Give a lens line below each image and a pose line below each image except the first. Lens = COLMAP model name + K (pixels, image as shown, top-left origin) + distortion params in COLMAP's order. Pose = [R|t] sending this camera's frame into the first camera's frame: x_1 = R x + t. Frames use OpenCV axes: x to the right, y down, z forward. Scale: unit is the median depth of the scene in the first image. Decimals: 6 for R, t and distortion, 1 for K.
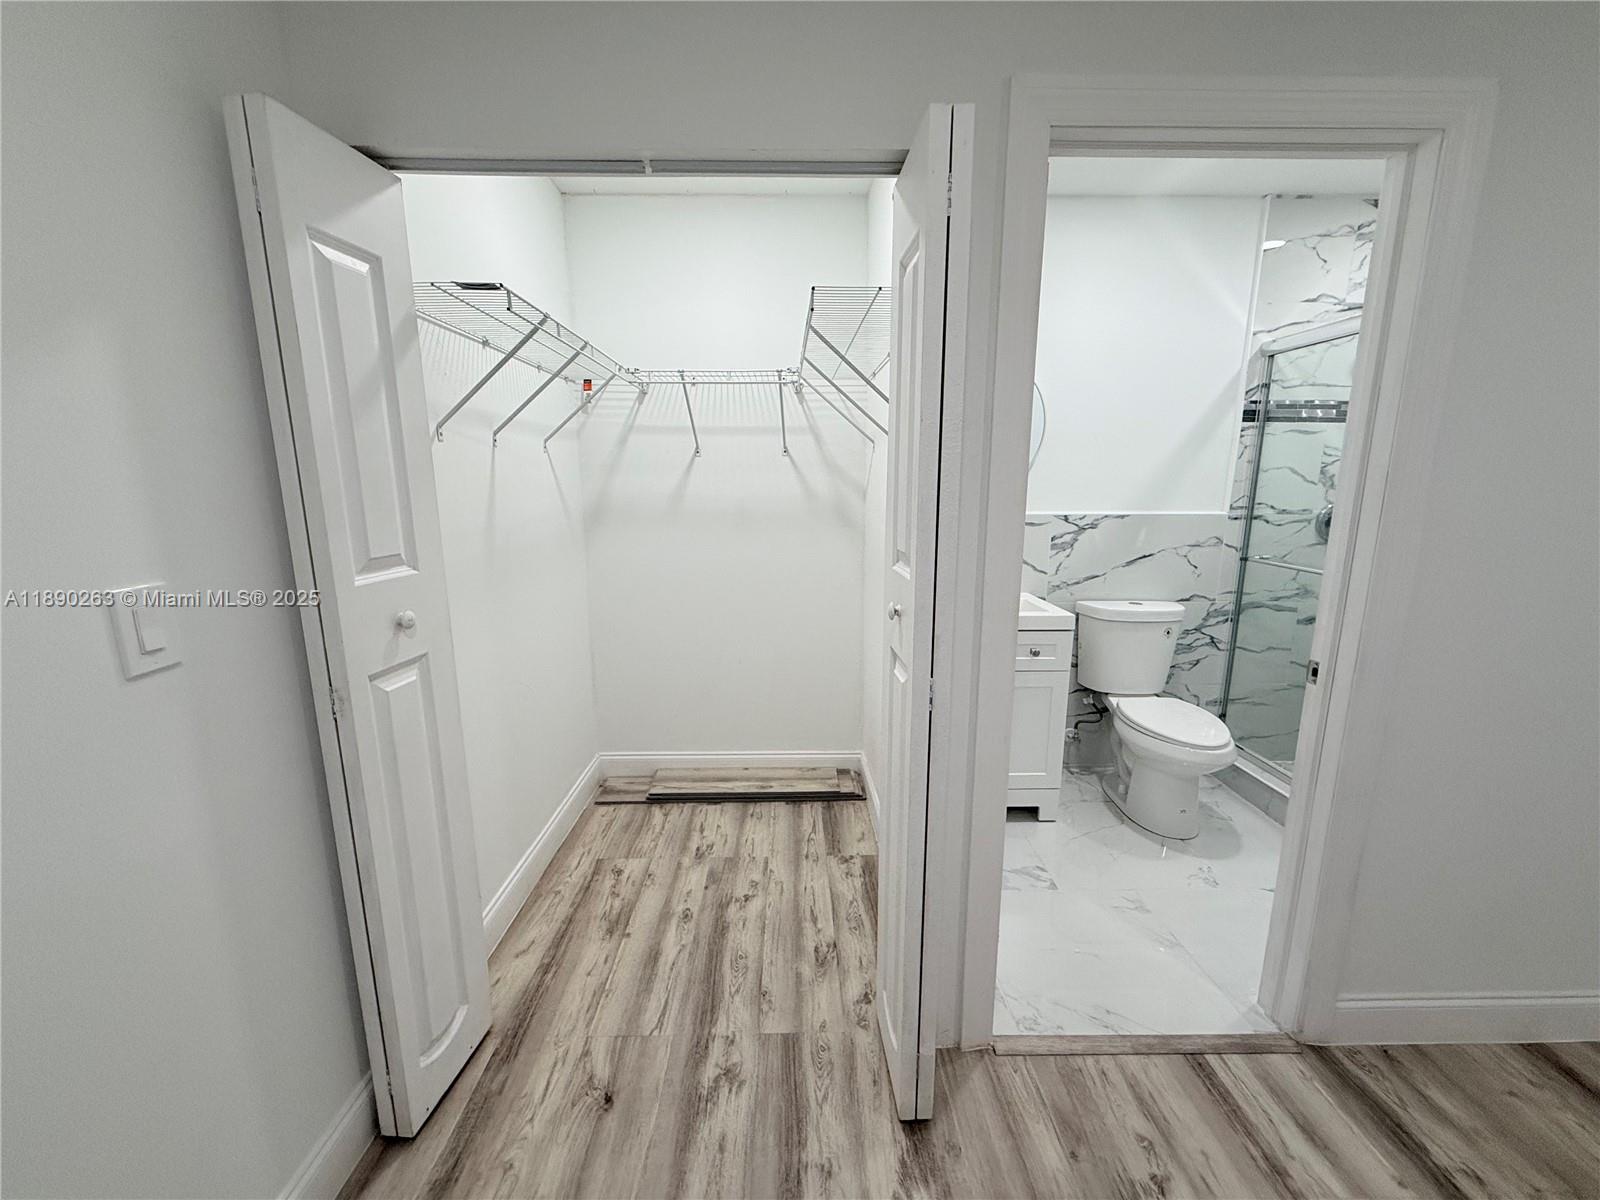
lens RADIAL K [[633.0, 0, 797.5], [0, 633.0, 598.2], [0, 0, 1]] dist [0.001366, -0.001174]
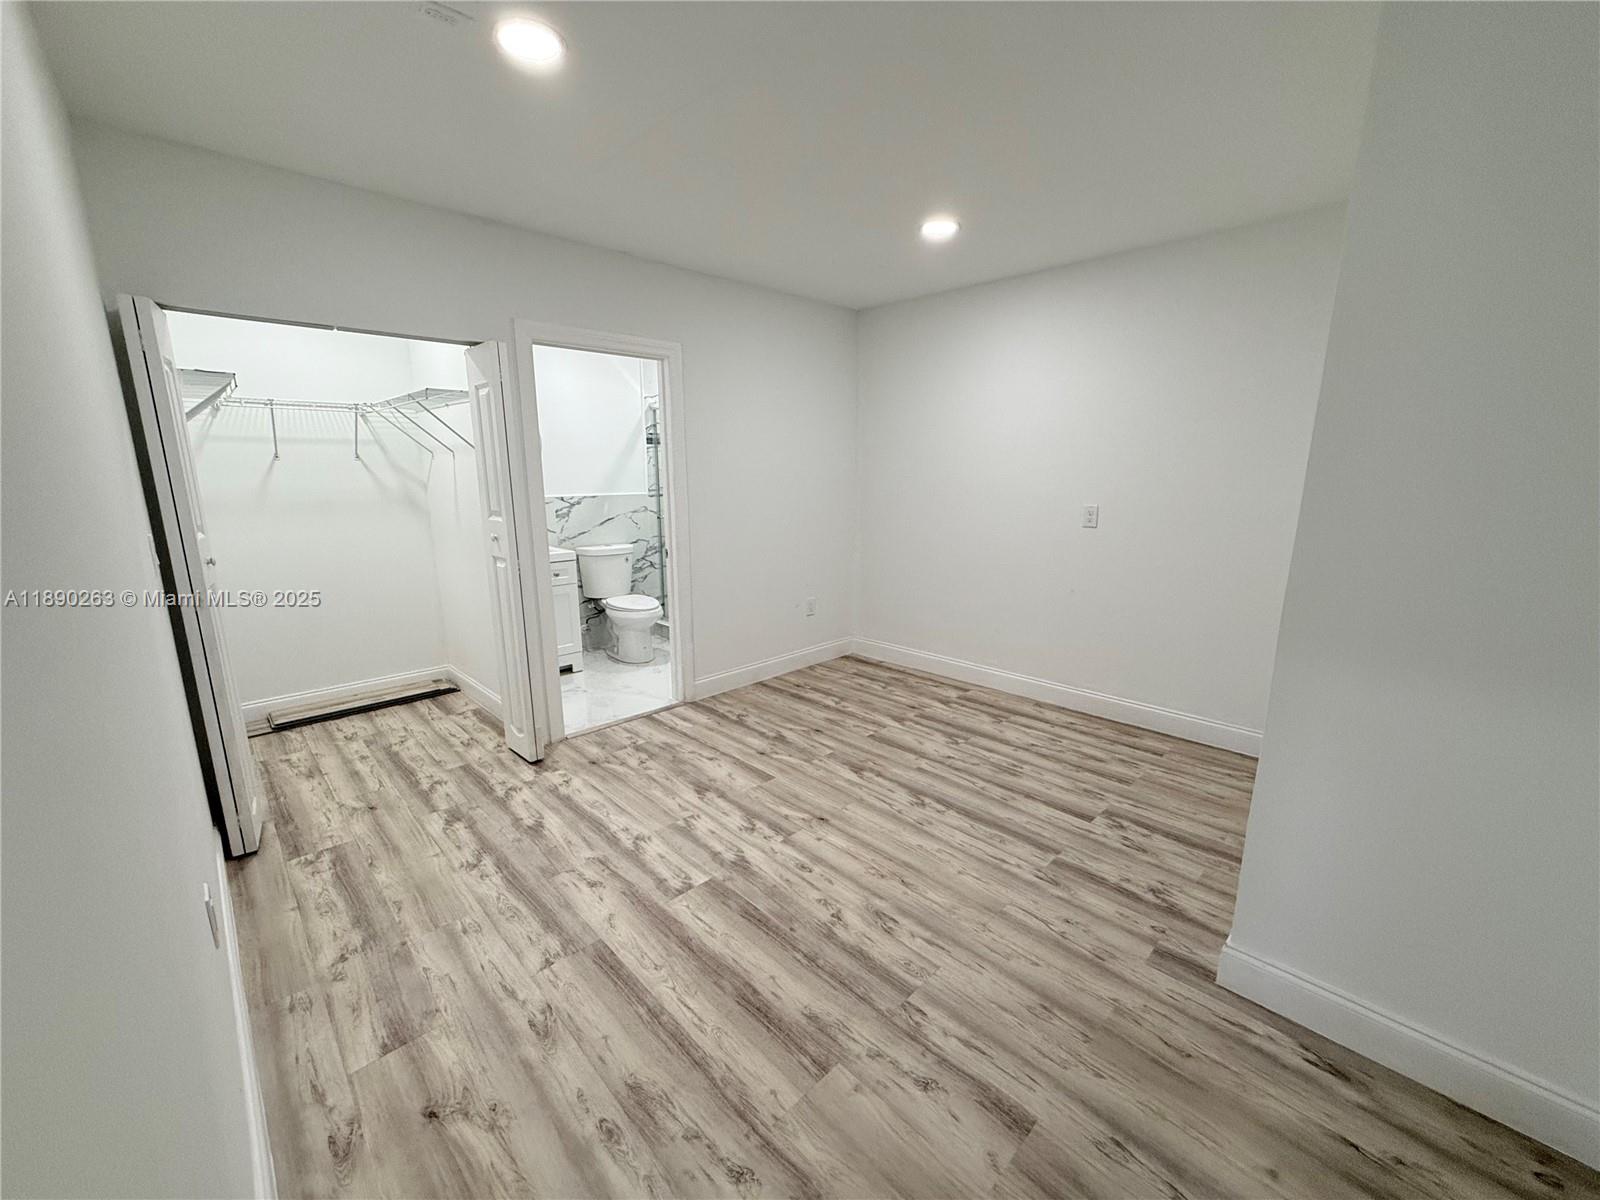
lens RADIAL K [[633.0, 0, 801.0], [0, 633.0, 600.6], [0, 0, 1]] dist [0.001366, -0.001174]
pose [[0.727772, -0.140127, 0.671351, -0.285545], [0.126936, 0.989513, 0.068932, 0.107647], [-0.673970, 0.035052, 0.737927, -0.669791]]
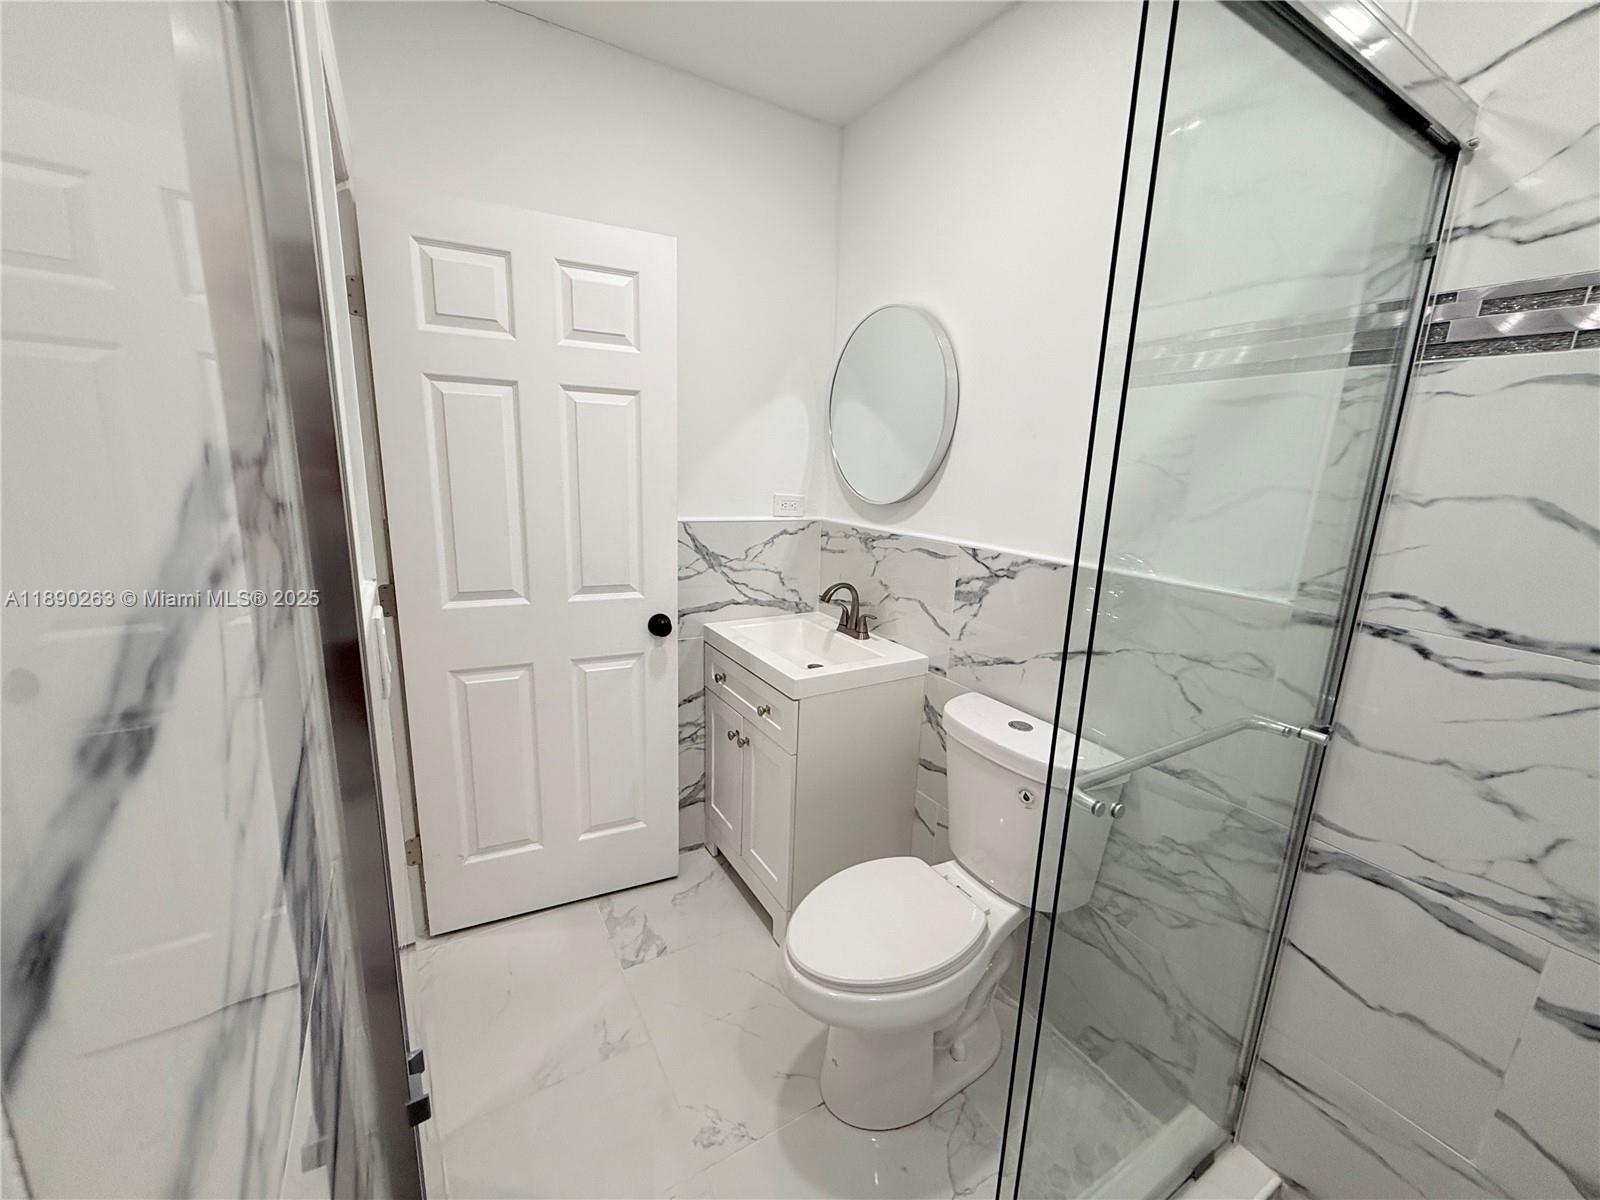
lens RADIAL K [[633.0, 0, 795.5], [0, 633.0, 600.1], [0, 0, 1]] dist [0.001366, -0.001174]
pose [[0.497458, 0.210895, -0.841462, 0.880204], [-0.202198, 0.971470, 0.123943, -0.125789], [0.843594, 0.108486, 0.525908, 0.547274]]
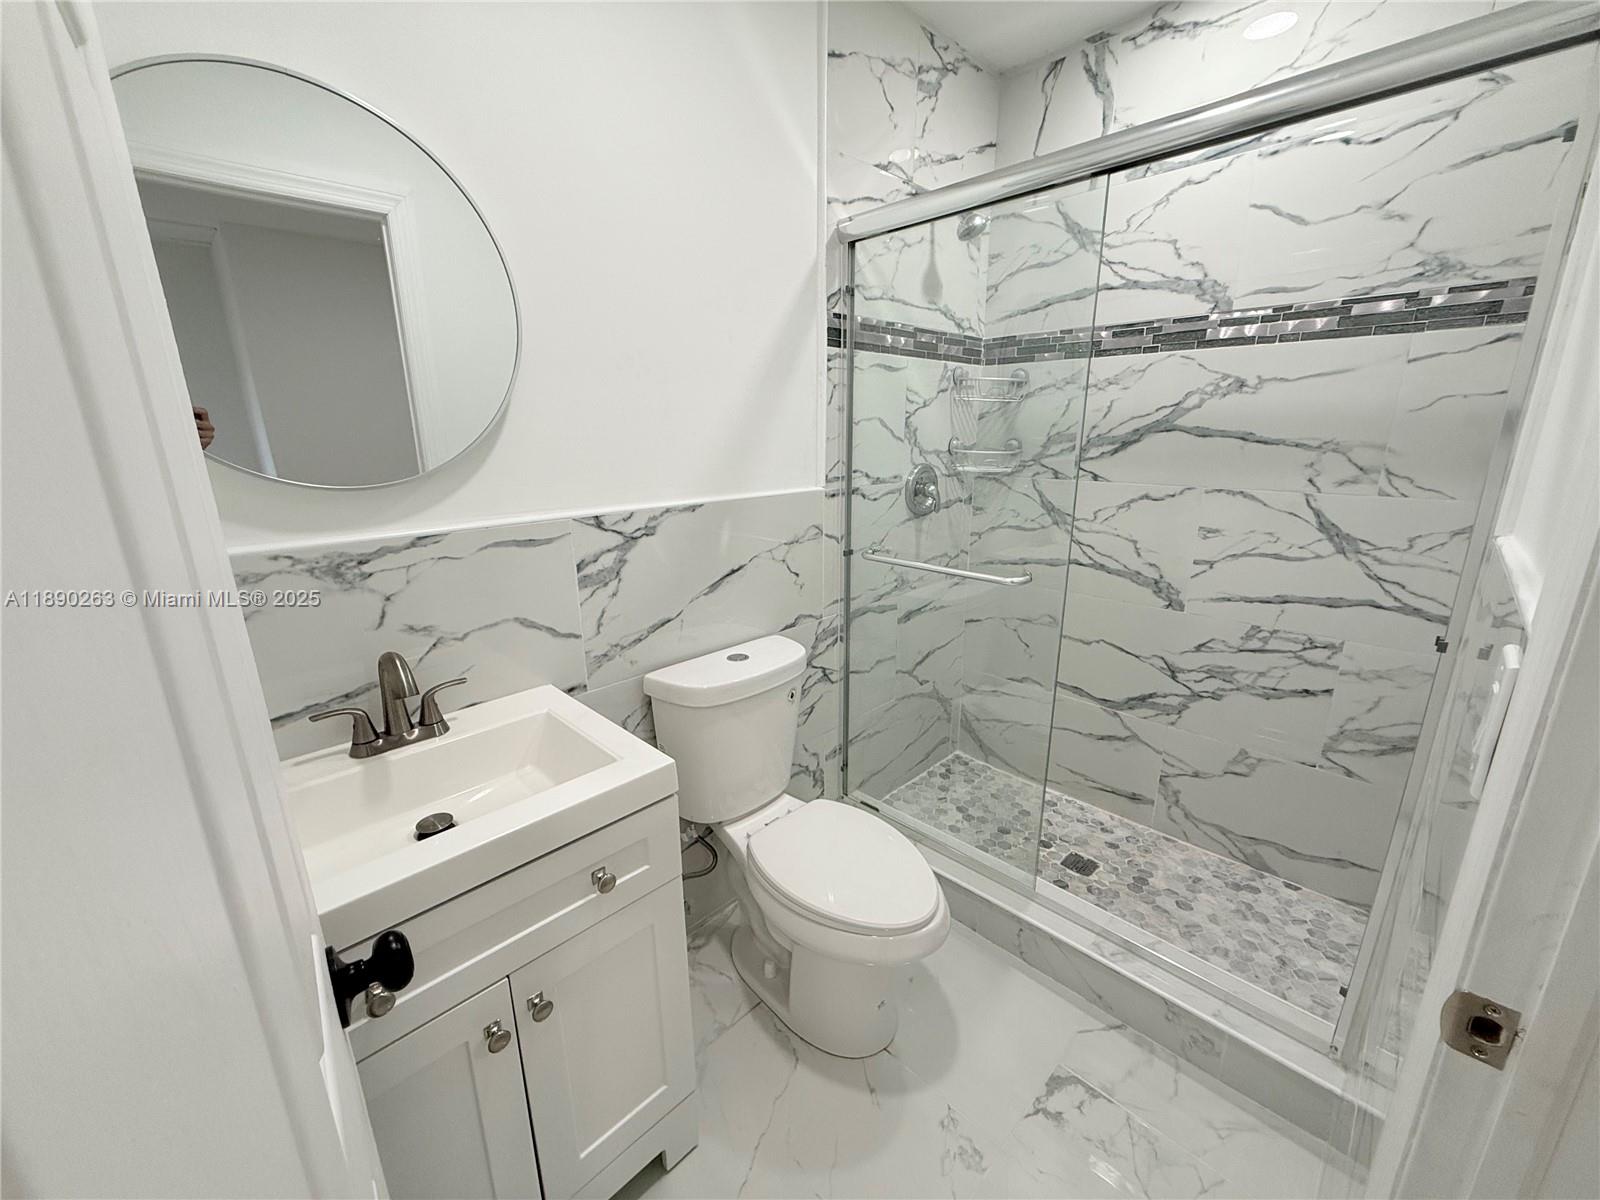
lens RADIAL K [[633.0, 0, 800.4], [0, 633.0, 599.2], [0, 0, 1]] dist [0.001366, -0.001174]
pose [[0.722548, -0.186551, 0.665675, 0.203527], [0.139971, 0.982437, 0.123393, -0.108160], [-0.677003, 0.004018, 0.735969, 0.543412]]
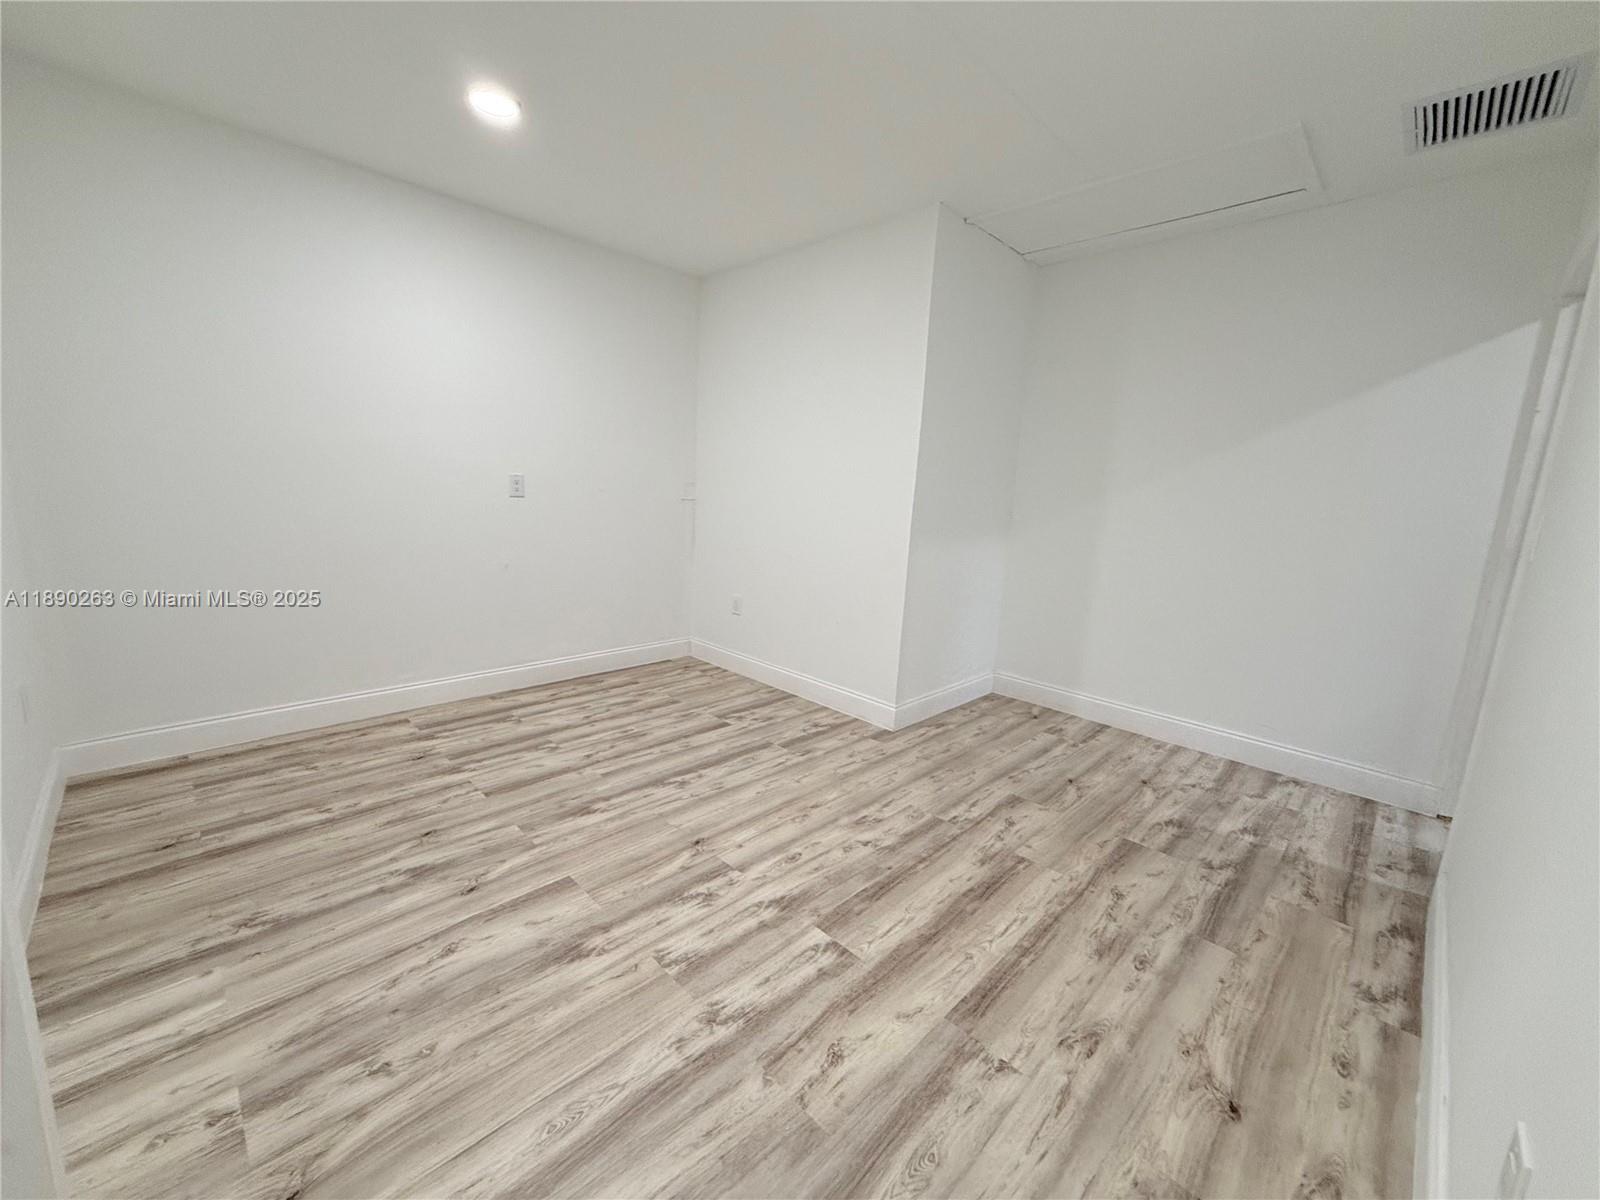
lens RADIAL K [[633.0, 0, 792.5], [0, 633.0, 598.2], [0, 0, 1]] dist [0.001366, -0.001174]
pose [[-0.691542, -0.156507, 0.705177, -0.262977], [0.087112, 0.951050, 0.296504, -0.012097], [-0.717064, 0.266474, -0.644058, 0.358164]]
